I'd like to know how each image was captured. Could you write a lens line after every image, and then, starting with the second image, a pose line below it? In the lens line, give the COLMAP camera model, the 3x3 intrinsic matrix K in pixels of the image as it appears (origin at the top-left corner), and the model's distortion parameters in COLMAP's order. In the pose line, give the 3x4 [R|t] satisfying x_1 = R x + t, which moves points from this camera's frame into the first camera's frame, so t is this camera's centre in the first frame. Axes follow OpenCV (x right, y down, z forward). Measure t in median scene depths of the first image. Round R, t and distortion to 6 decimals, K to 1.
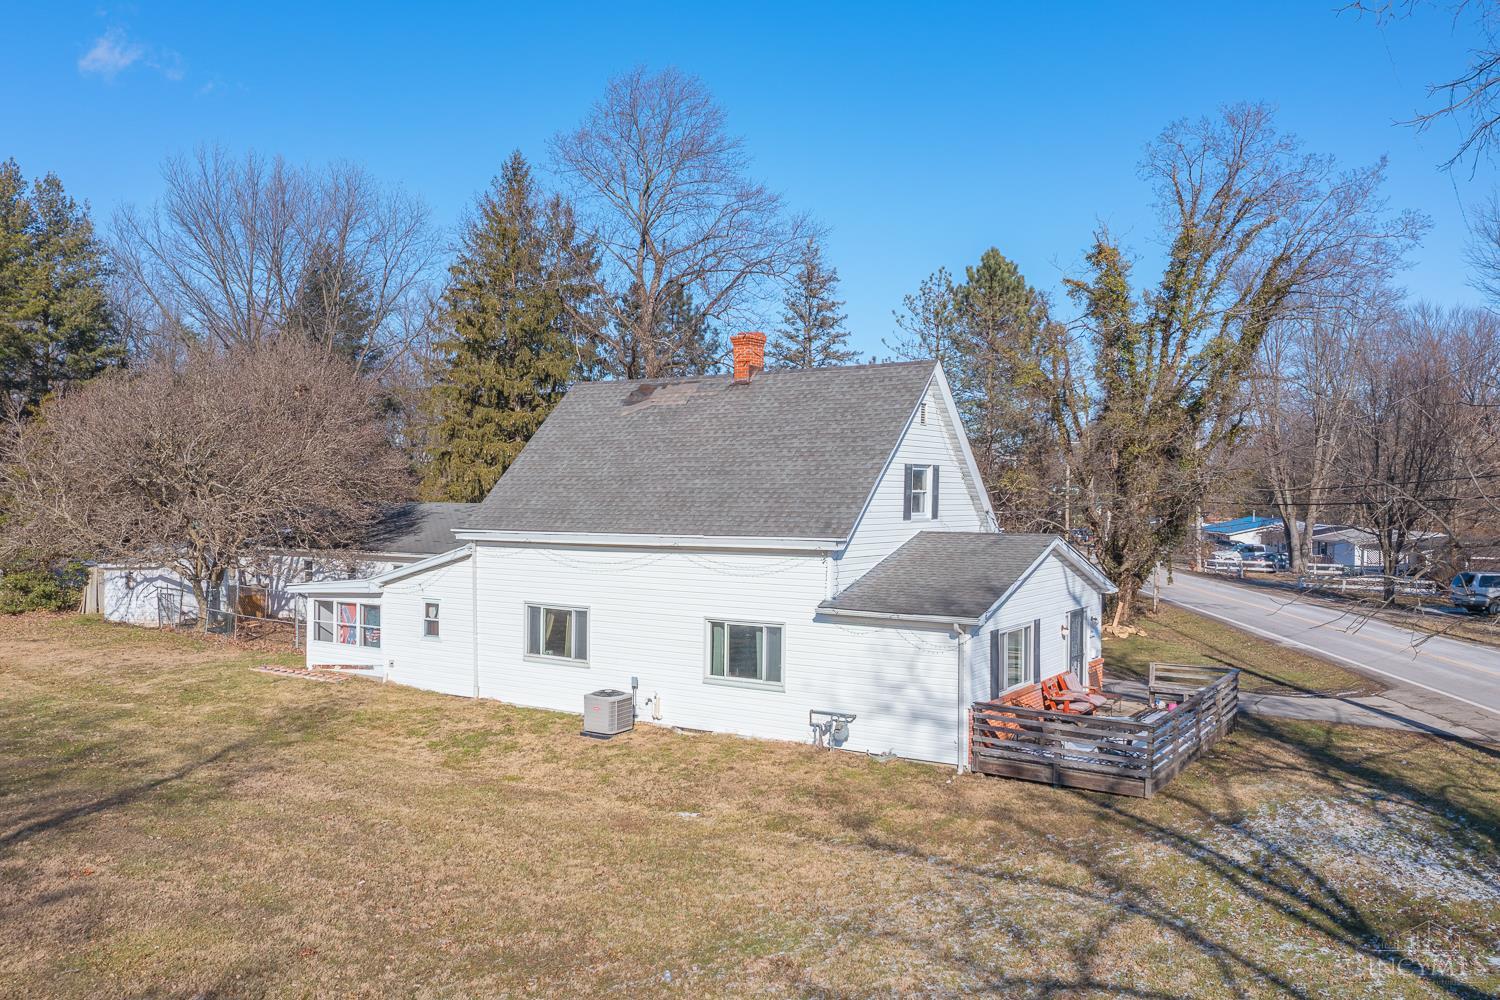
lens RADIAL K [[1198.2, 0, 750.0], [0, 1198.2, 500.0], [0, 0, 1]] dist [-0.002784, -0.001425]
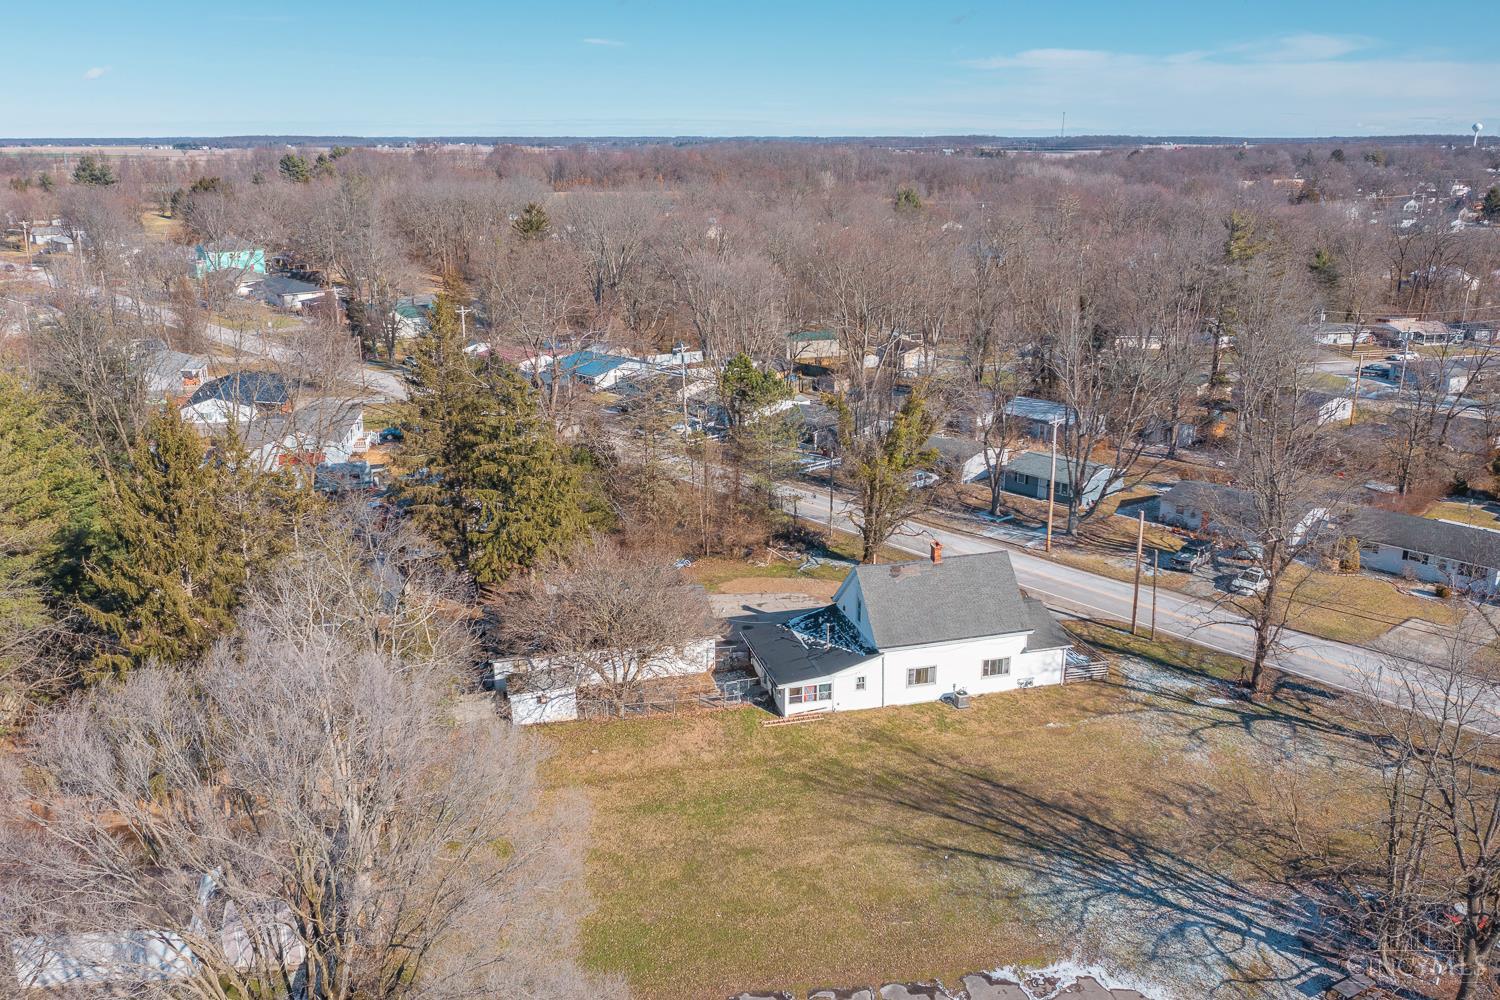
lens RADIAL K [[1198.2, 0, 750.0], [0, 1198.2, 500.0], [0, 0, 1]] dist [-0.002784, -0.001425]
pose [[0.659792, -0.224311, 0.717189, -2.261237], [0.005895, 0.955924, 0.293556, -1.064574], [-0.751426, -0.189458, 0.632033, -0.353879]]
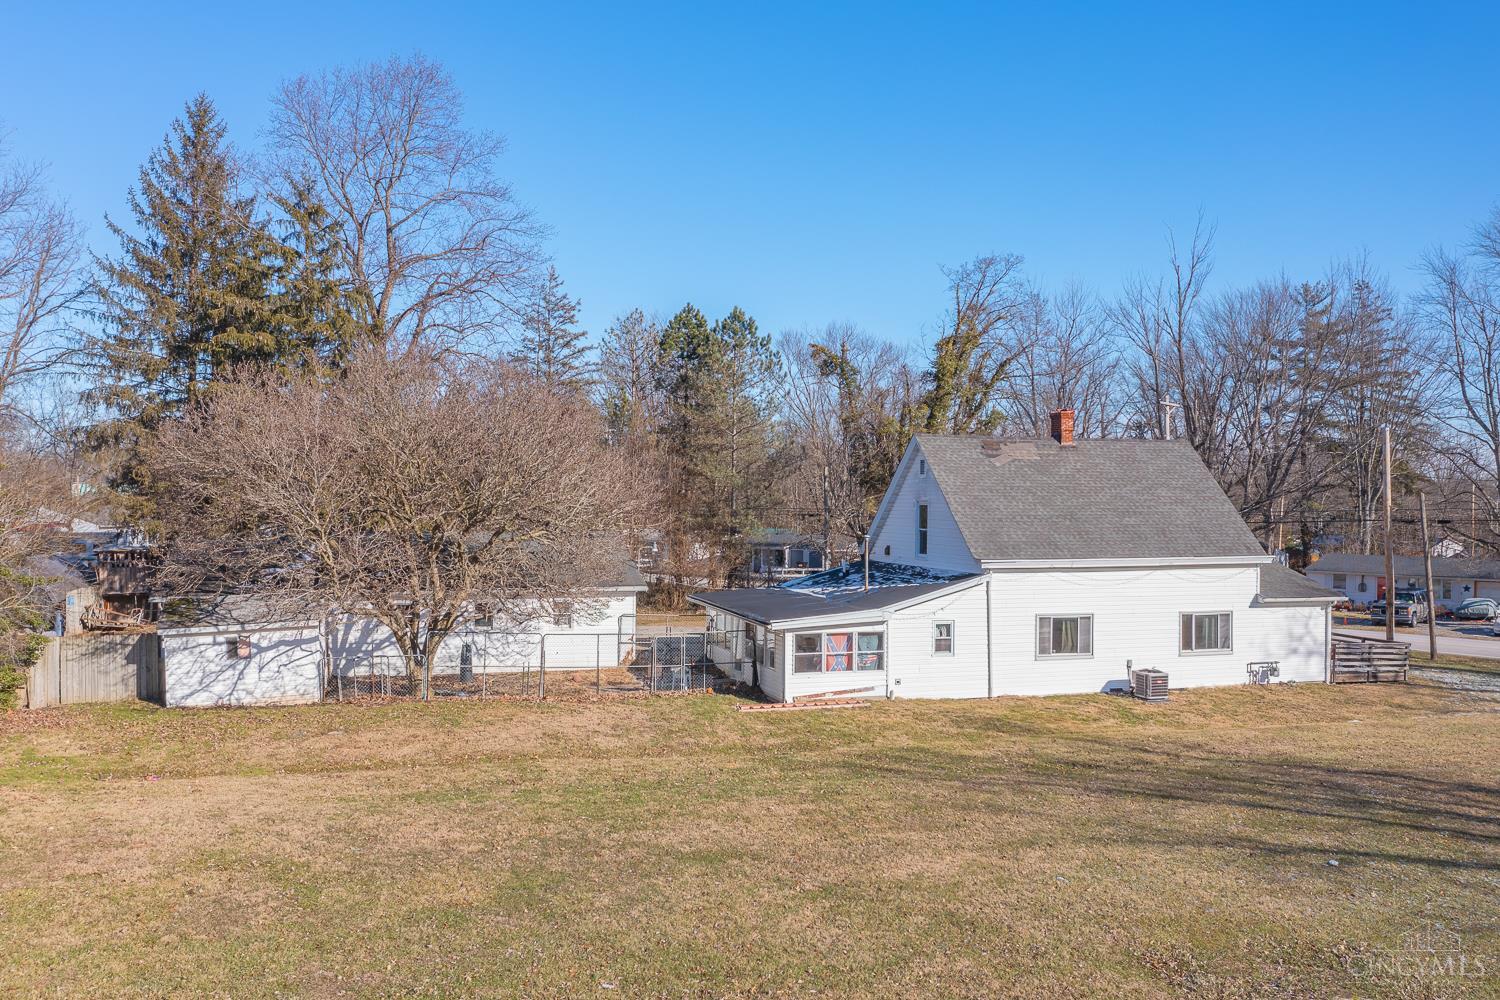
lens RADIAL K [[1220.0, 0, 750.0], [0, 1220.0, 500.0], [0, 0, 1]] dist [-0.008160, 0.000499]
pose [[0.622806, -0.009503, 0.782319, -1.402515], [-0.003105, 0.999888, 0.014617, -0.055548], [-0.782370, -0.011532, 0.622707, 0.432956]]
